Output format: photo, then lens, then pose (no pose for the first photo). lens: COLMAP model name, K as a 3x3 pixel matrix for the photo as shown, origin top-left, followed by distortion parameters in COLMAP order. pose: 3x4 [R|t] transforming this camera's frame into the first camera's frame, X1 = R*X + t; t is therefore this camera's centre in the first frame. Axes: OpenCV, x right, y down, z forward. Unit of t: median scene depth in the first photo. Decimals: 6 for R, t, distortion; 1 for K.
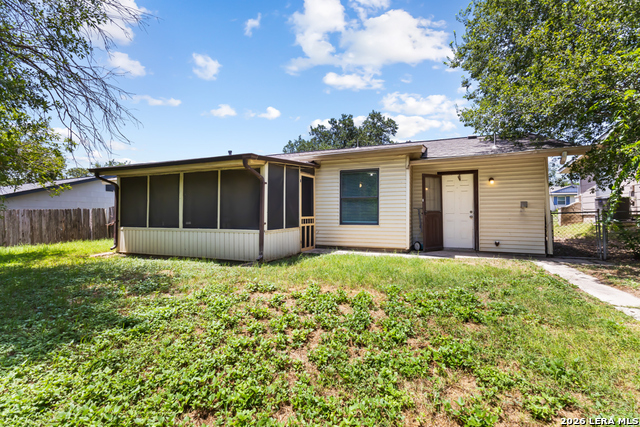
lens RADIAL K [[295.8, 0, 321.7], [0, 295.8, 211.7], [0, 0, 1]] dist [0.000666, 0.000647]
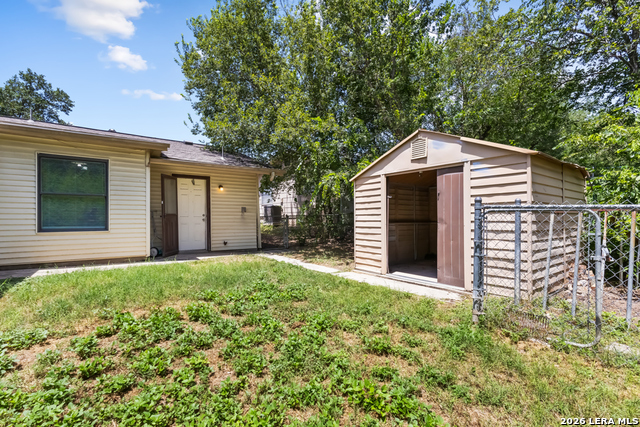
lens RADIAL K [[295.8, 0, 323.1], [0, 295.8, 217.6], [0, 0, 1]] dist [0.000666, 0.000647]
pose [[0.506352, 0.001582, 0.862326, -0.199868], [-0.012098, 0.999913, 0.005270, -0.001484], [-0.862242, -0.013101, 0.506327, 0.084403]]
